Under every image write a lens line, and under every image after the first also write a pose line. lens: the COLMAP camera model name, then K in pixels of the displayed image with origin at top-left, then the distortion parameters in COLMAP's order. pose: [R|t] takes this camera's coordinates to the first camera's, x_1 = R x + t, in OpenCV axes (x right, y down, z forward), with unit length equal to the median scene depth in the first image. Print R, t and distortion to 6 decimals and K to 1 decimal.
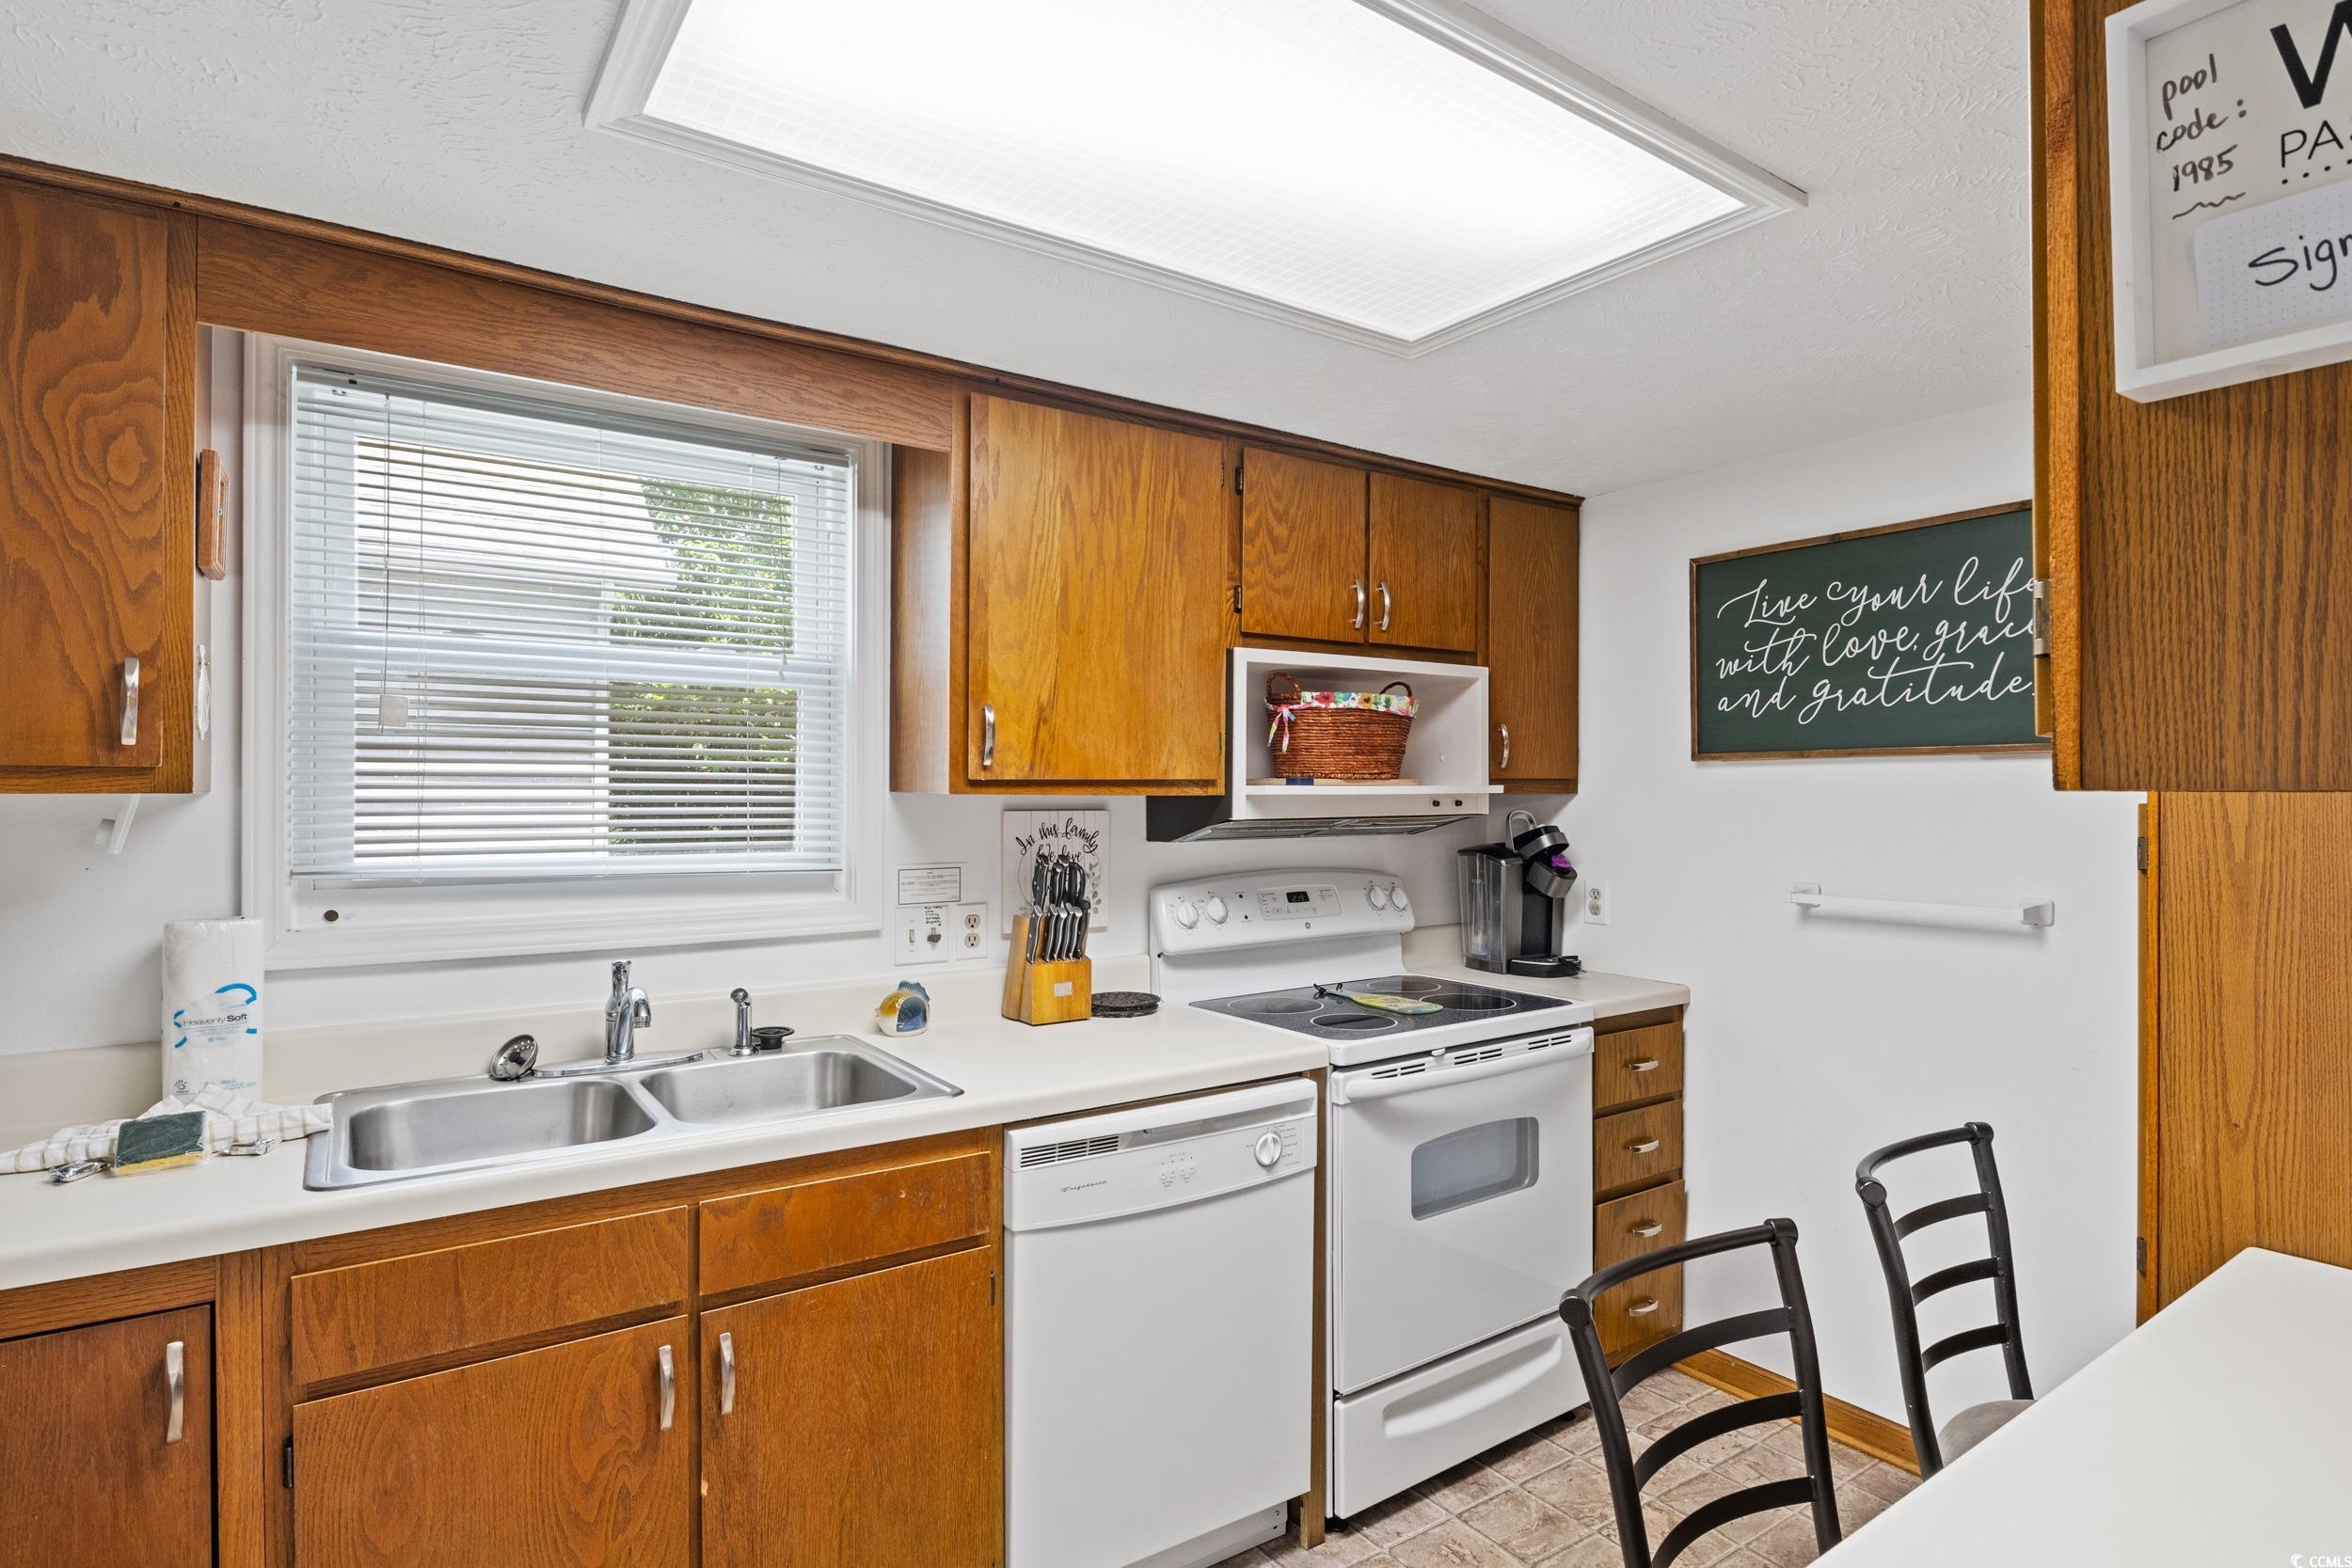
lens RADIAL K [[1178.4, 0, 1197.2], [0, 1178.4, 768.7], [0, 0, 1]] dist [-0.014875, 0.001180]
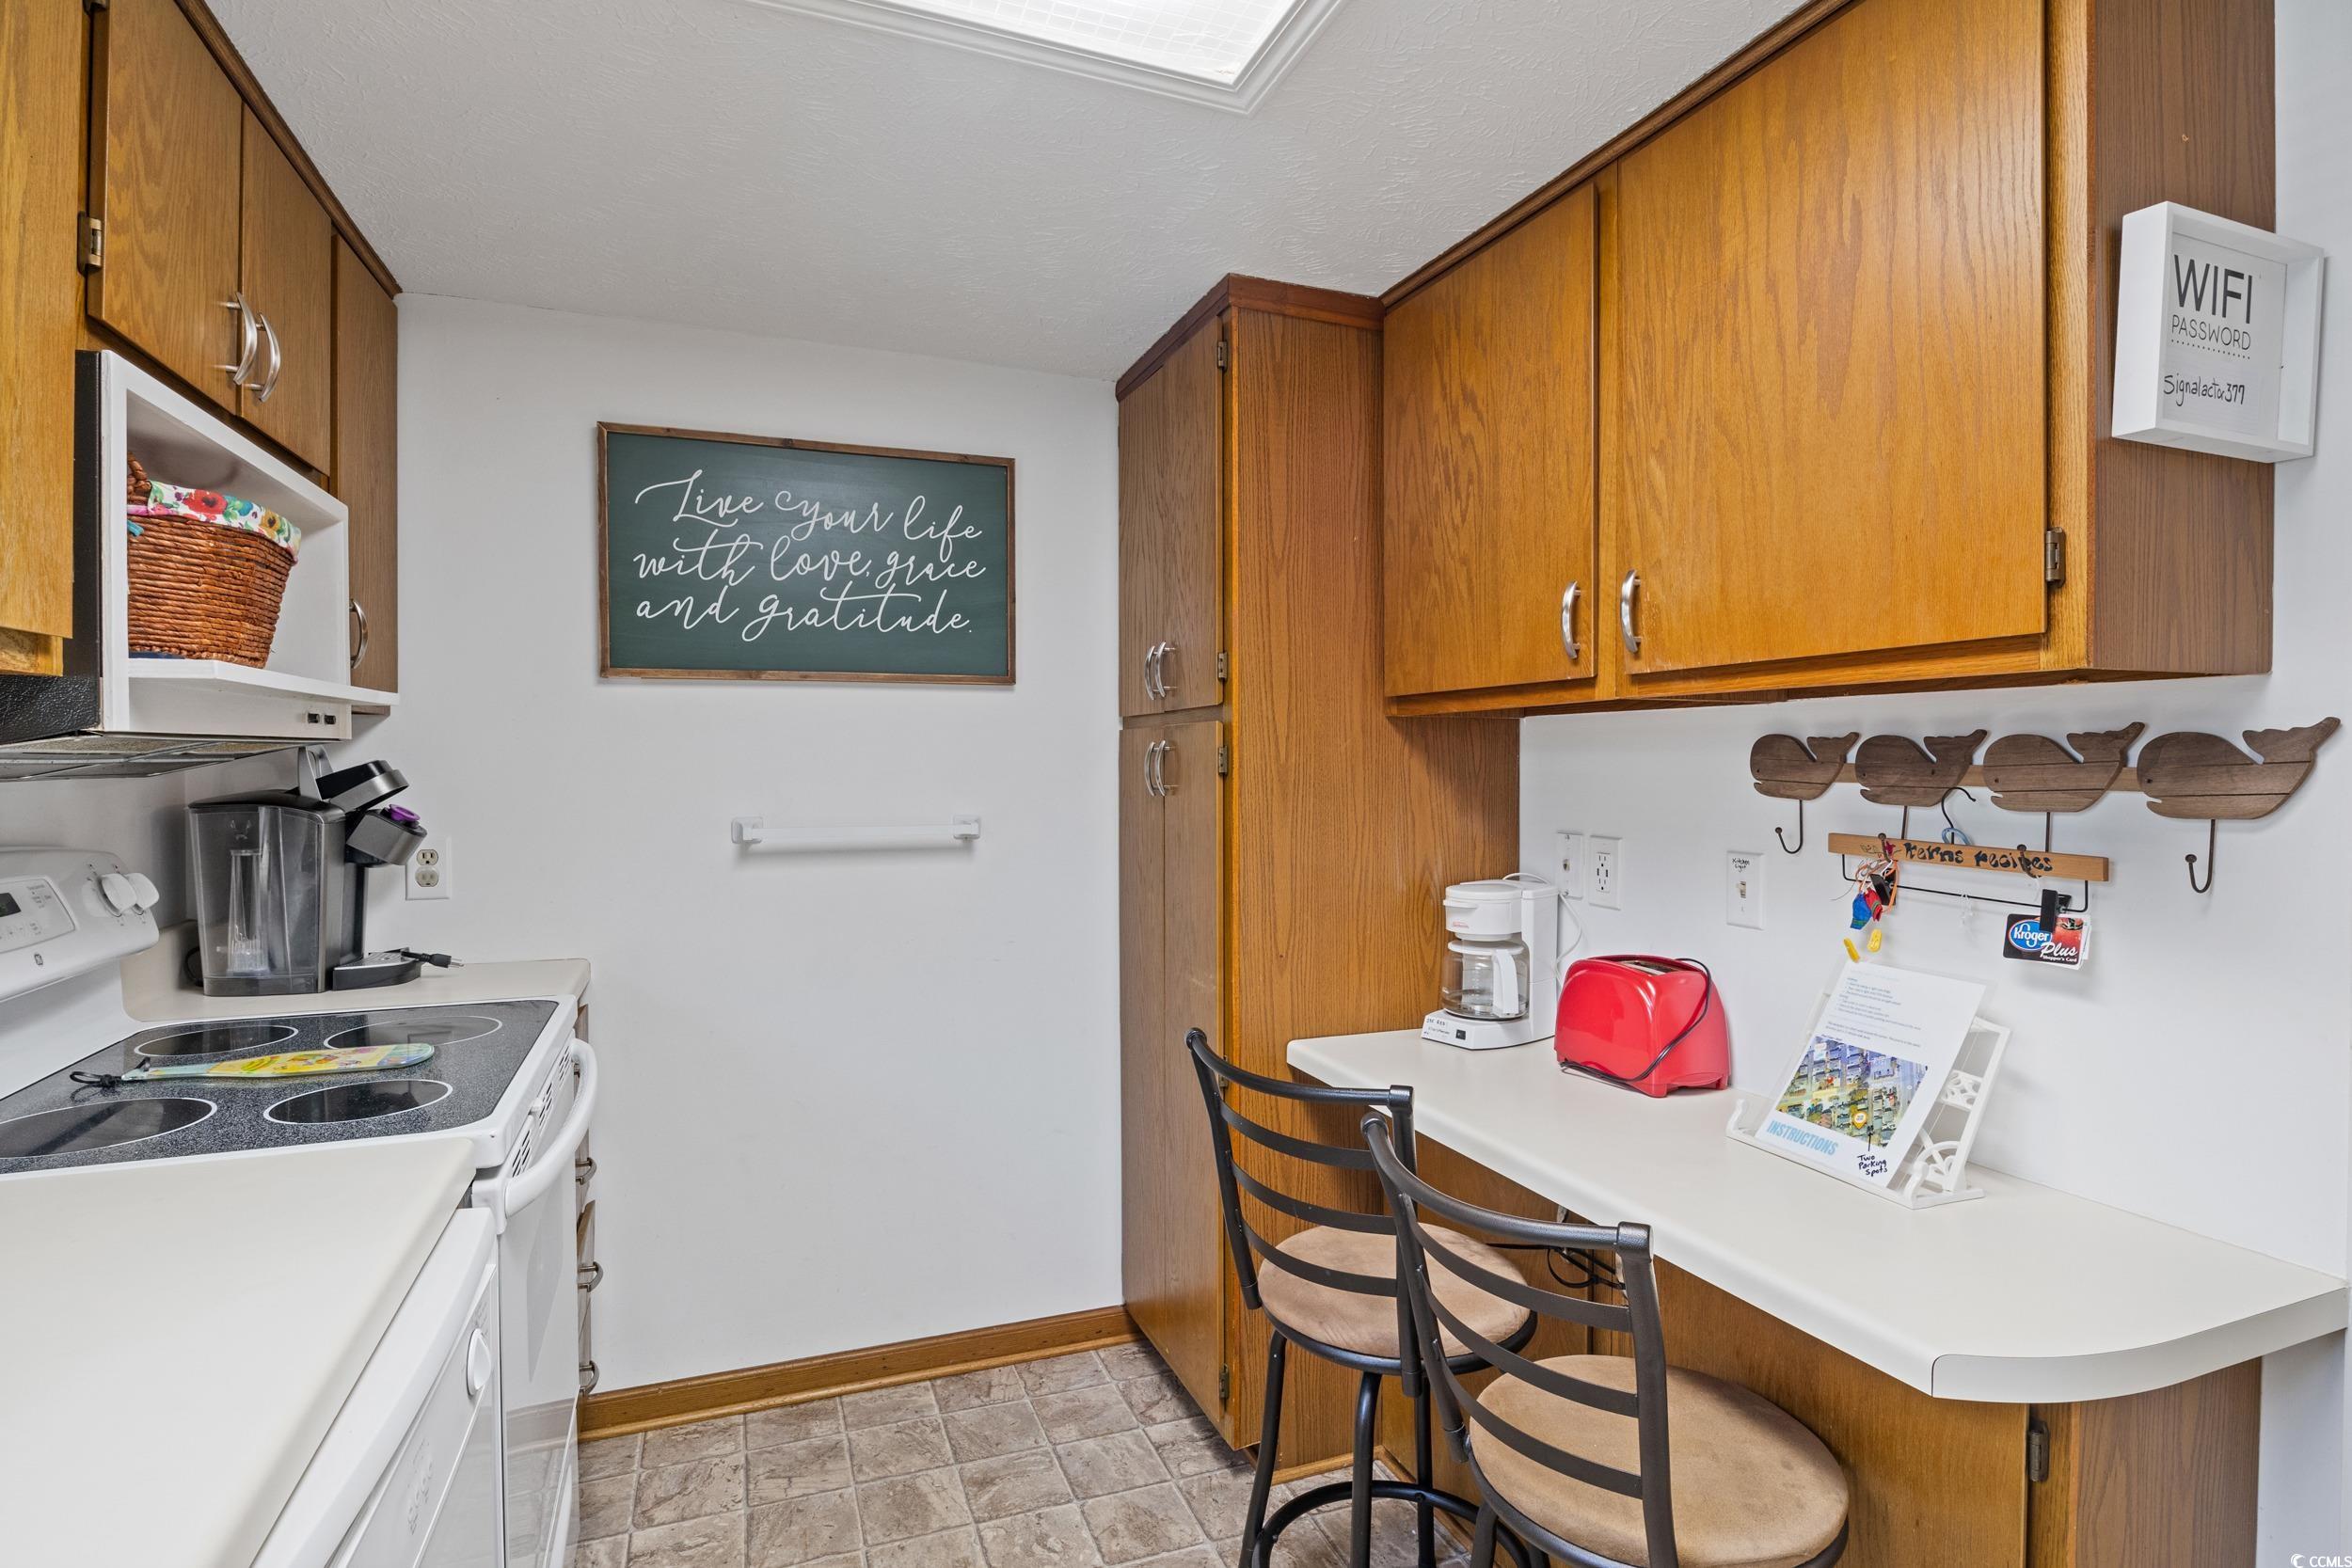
lens RADIAL K [[1178.4, 0, 1197.2], [0, 1178.4, 768.7], [0, 0, 1]] dist [-0.014875, 0.001180]
pose [[0.247556, -0.009871, 0.968823, -0.278608], [-0.019516, 0.999694, 0.015172, 0.040198], [-0.968677, -0.022664, 0.247288, 0.452548]]
